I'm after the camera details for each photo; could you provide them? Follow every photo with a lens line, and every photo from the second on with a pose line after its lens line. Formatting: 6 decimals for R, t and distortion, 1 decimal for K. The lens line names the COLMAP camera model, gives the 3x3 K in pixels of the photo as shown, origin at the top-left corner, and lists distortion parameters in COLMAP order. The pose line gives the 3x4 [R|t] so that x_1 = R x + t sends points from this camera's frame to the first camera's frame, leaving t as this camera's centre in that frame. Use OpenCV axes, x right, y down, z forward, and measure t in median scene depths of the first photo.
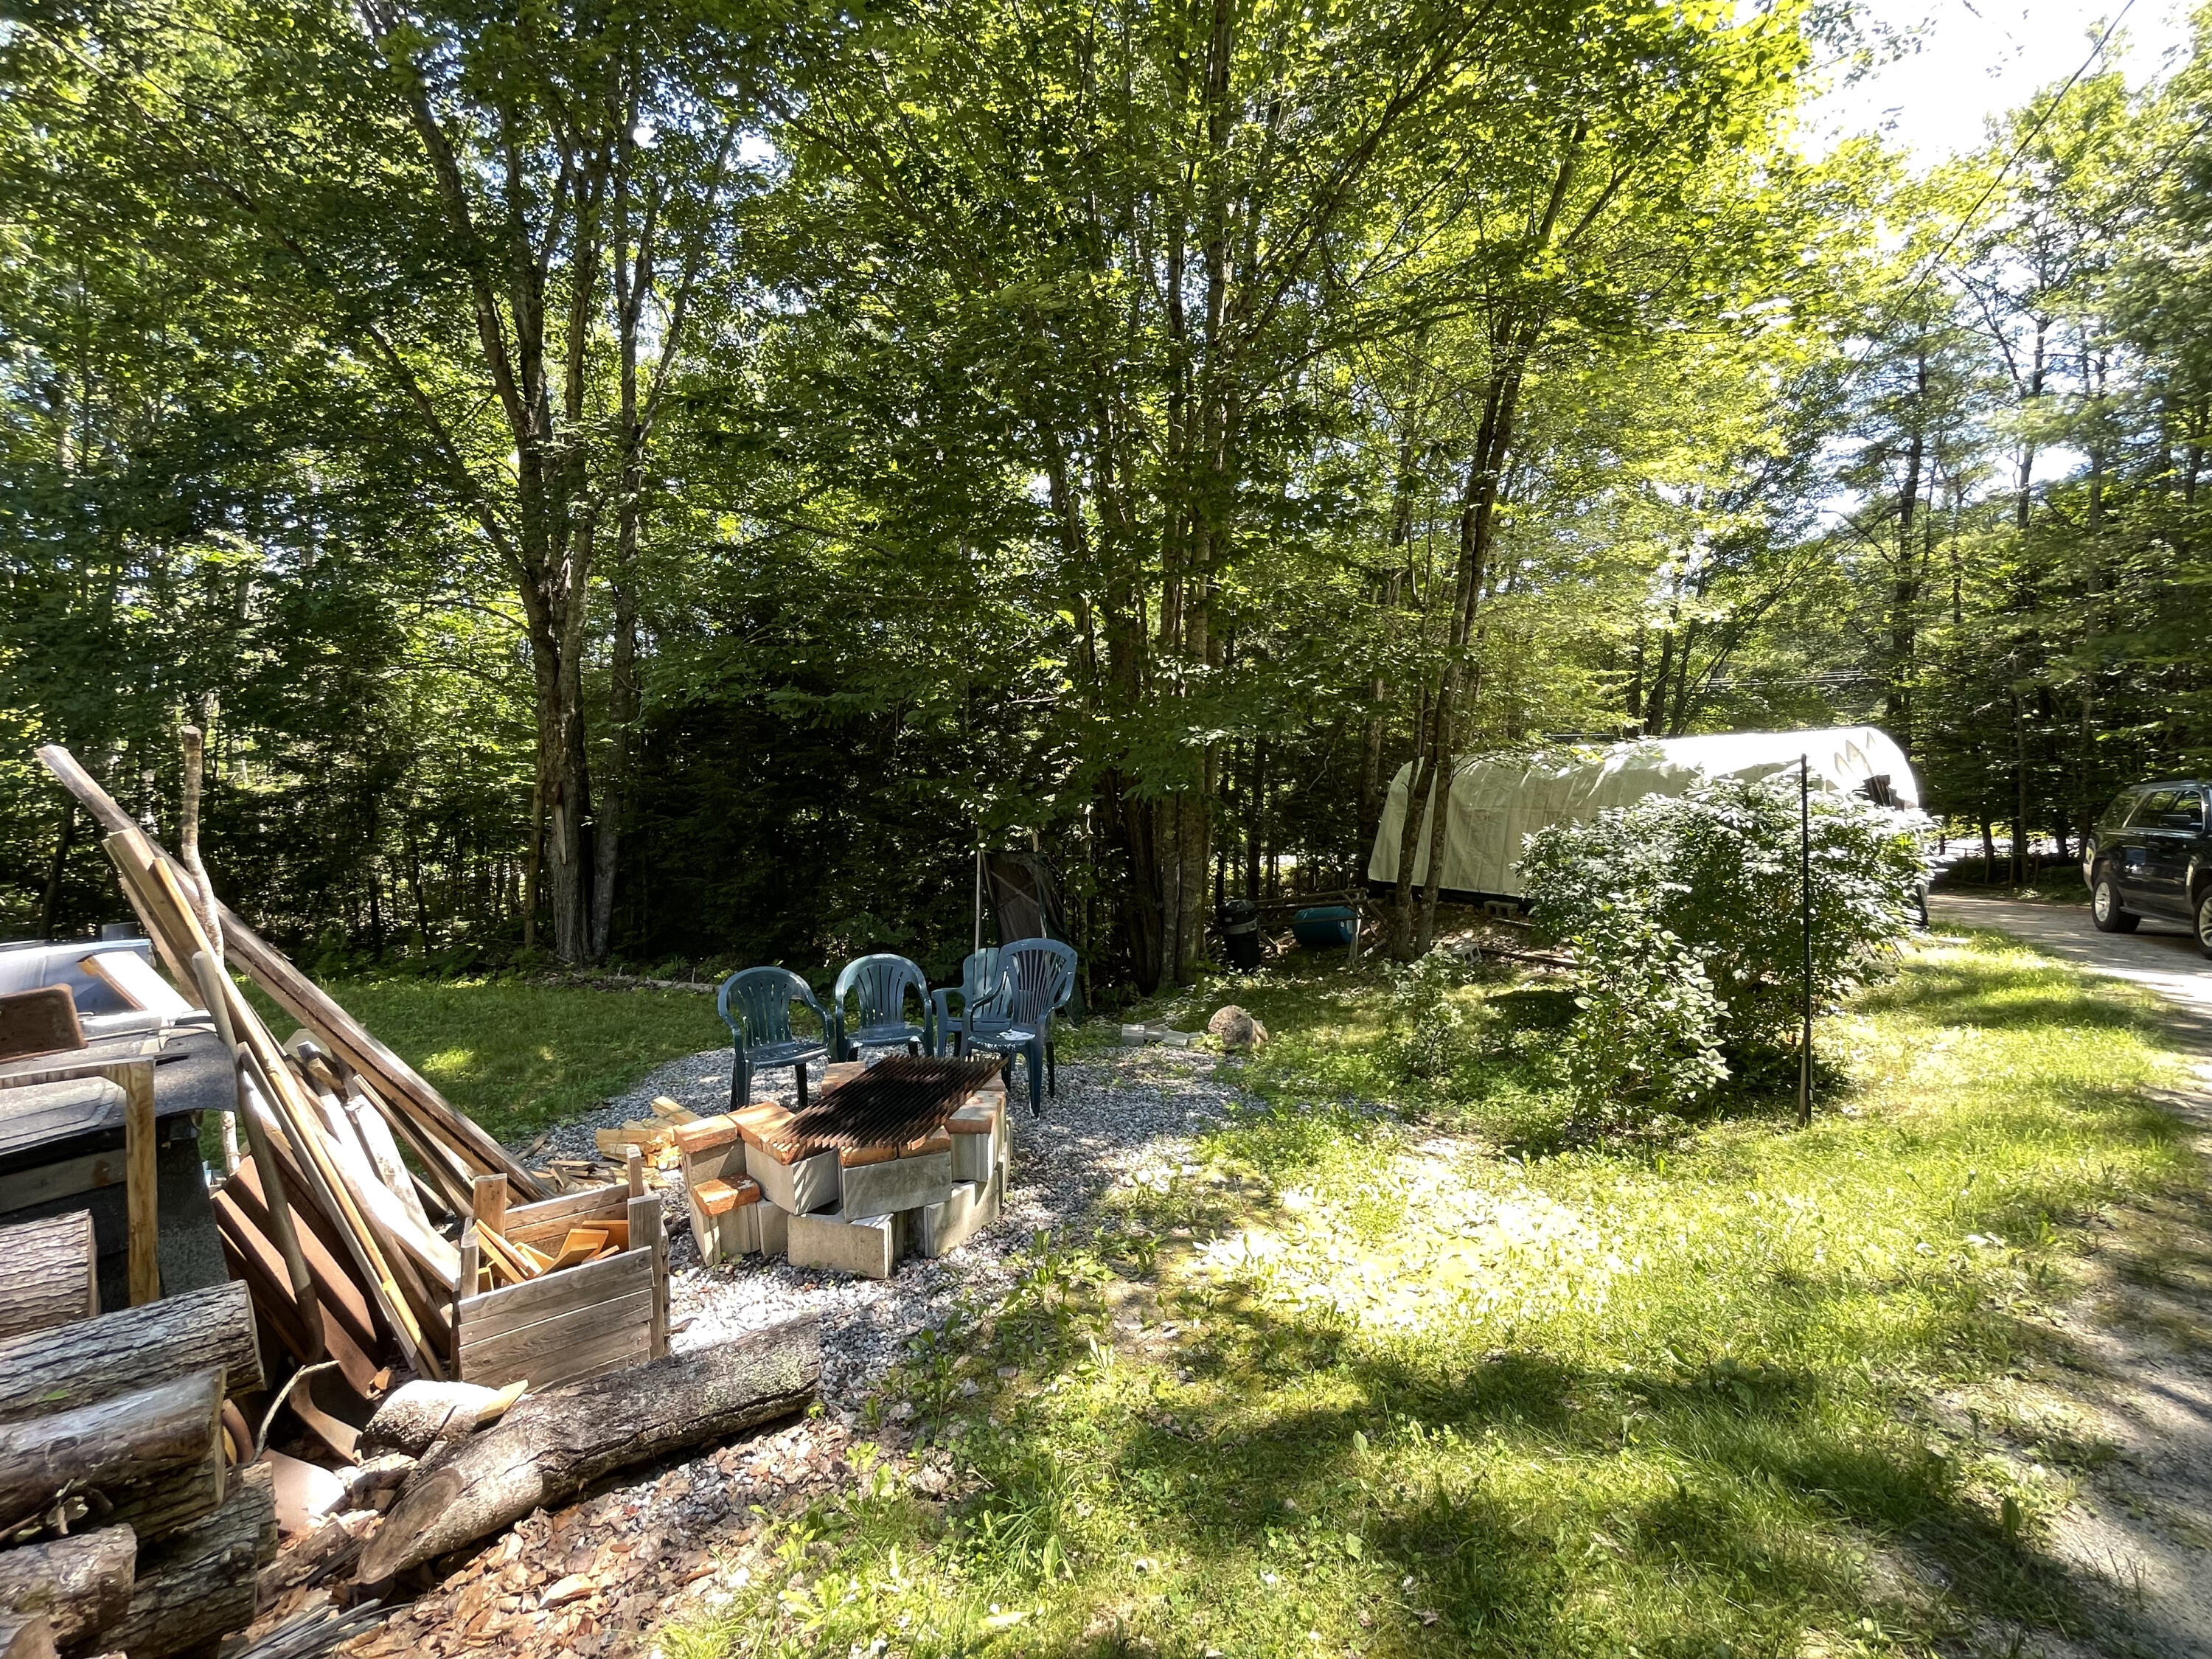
lens RADIAL K [[897.7, 0, 1109.8], [0, 897.7, 836.8], [0, 0, 1]] dist [-0.001548, 0.000452]
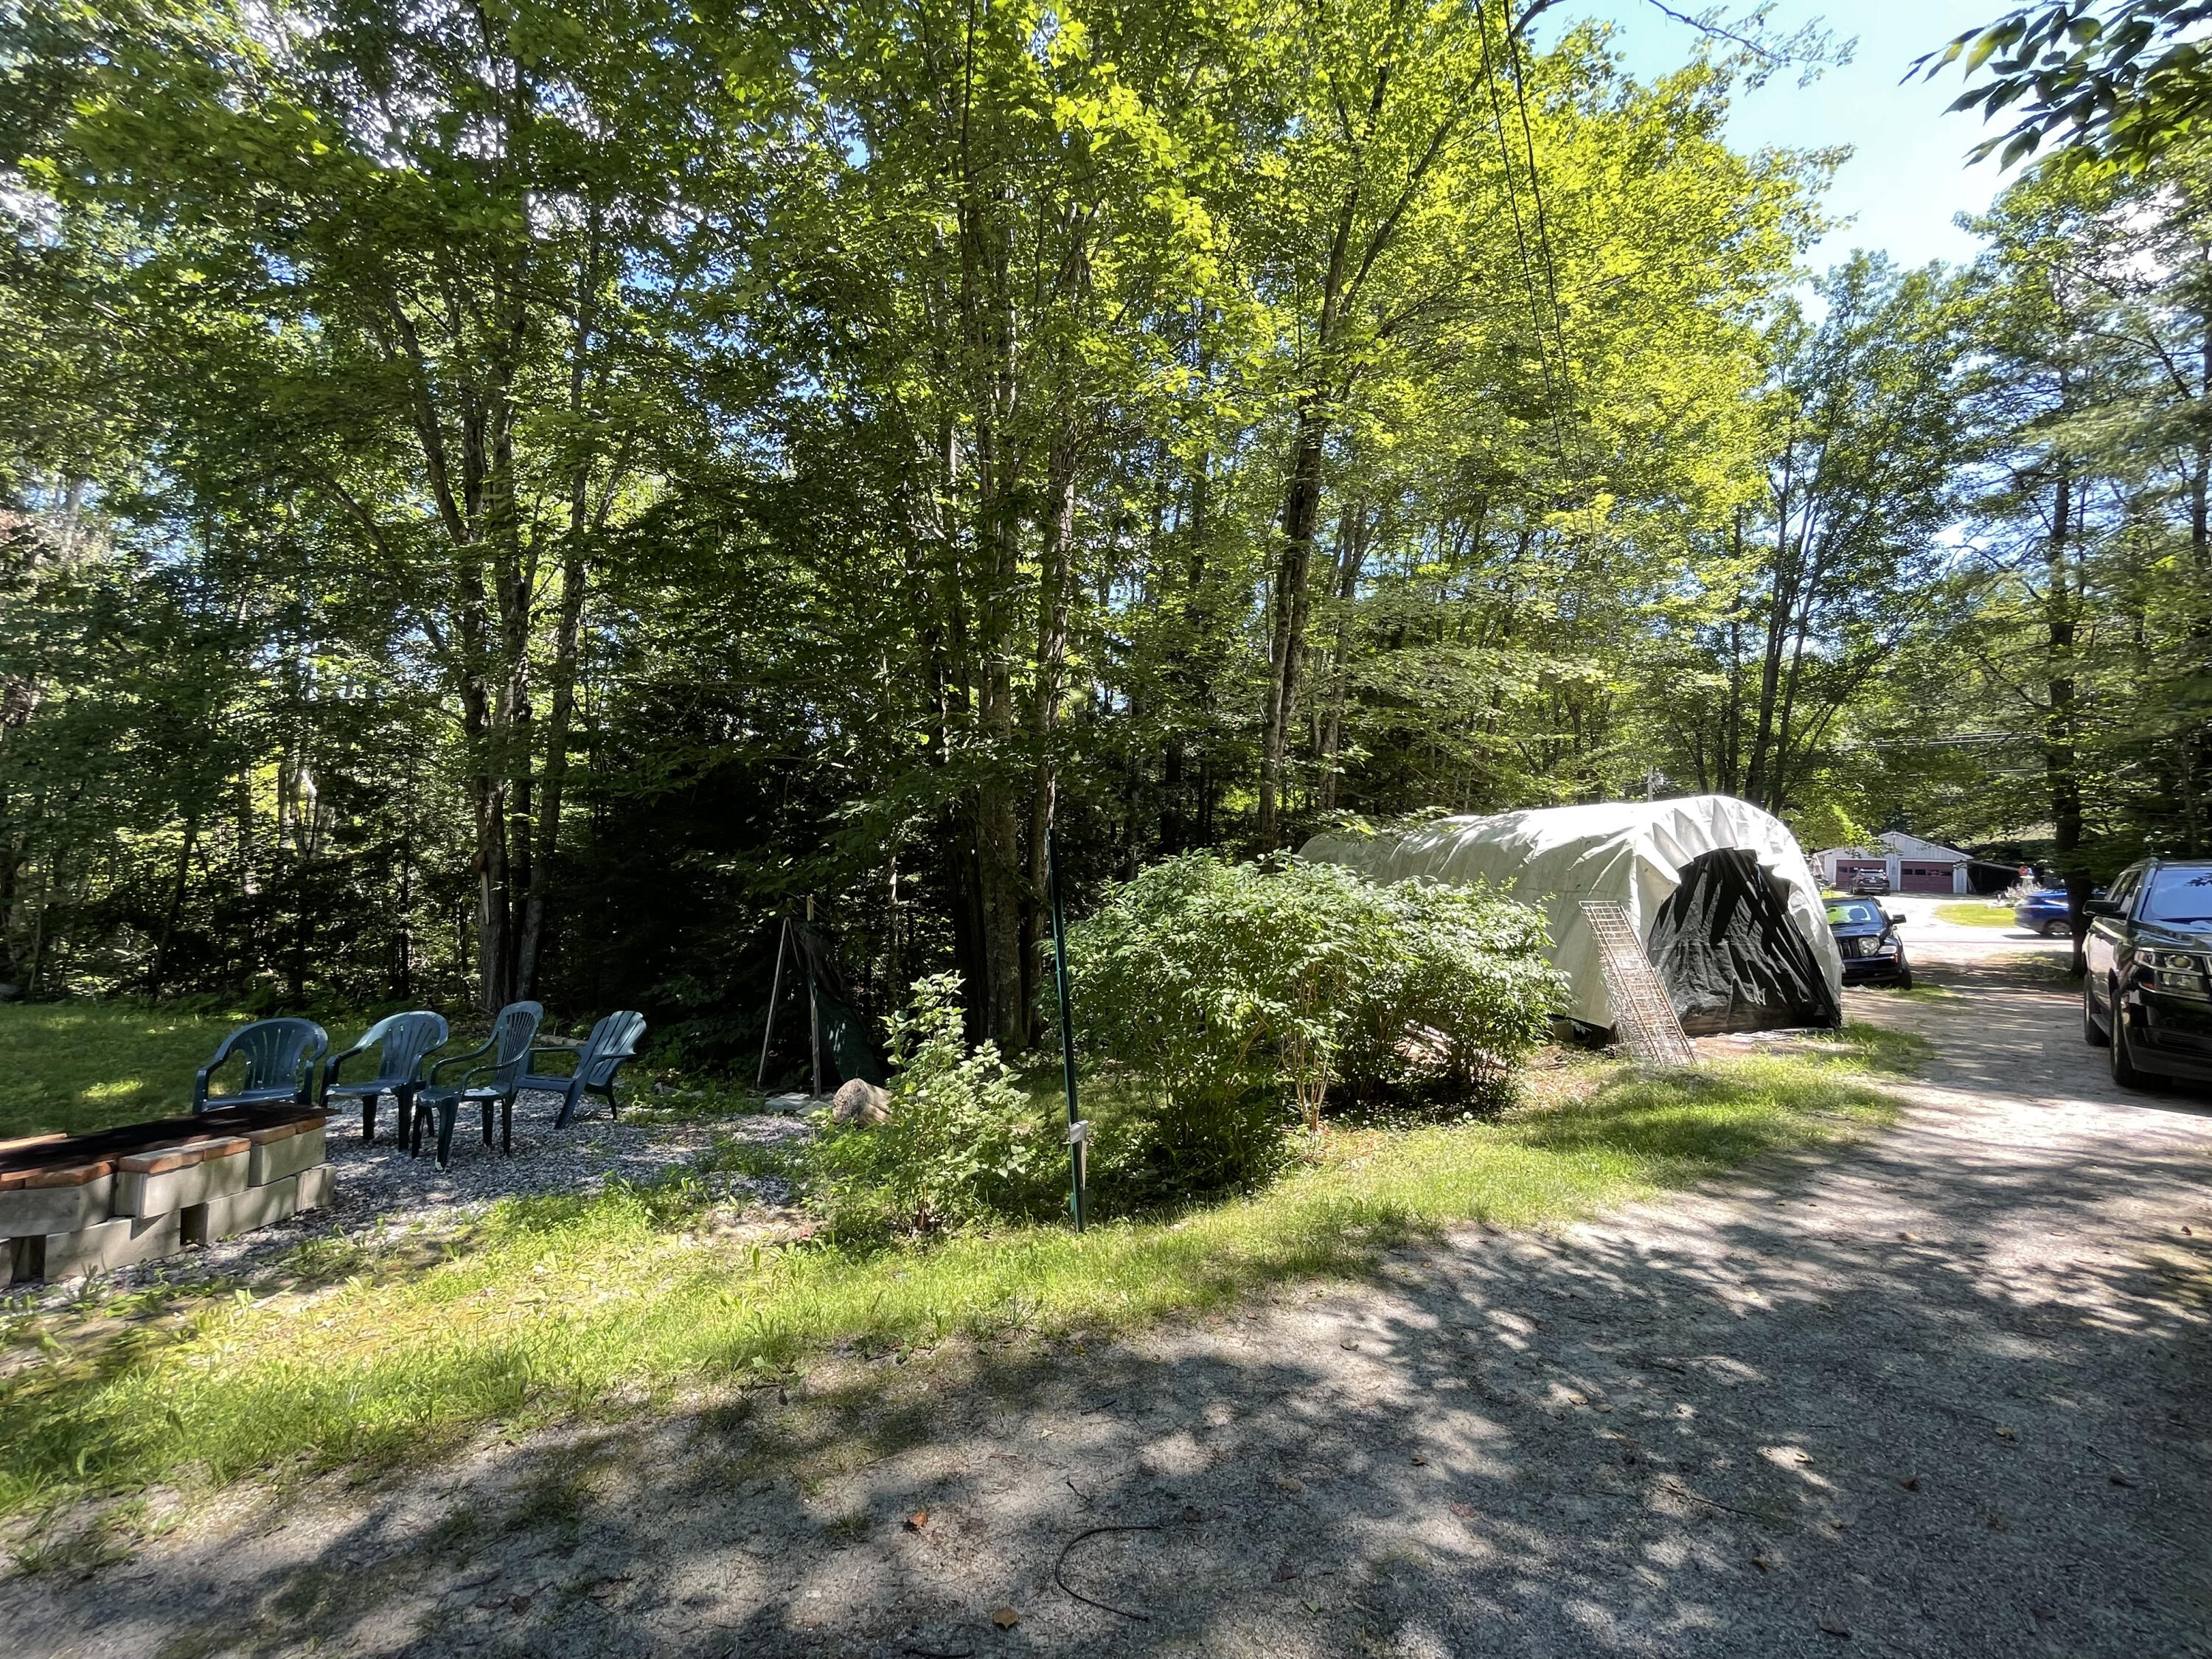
lens RADIAL K [[897.7, 0, 1111.5], [0, 897.7, 827.6], [0, 0, 1]] dist [-0.001548, 0.000452]
pose [[0.982144, -0.002521, -0.188116, 0.609850], [-0.013532, 0.996374, -0.084002, -0.011733], [0.187646, 0.085048, 0.978548, 0.045259]]
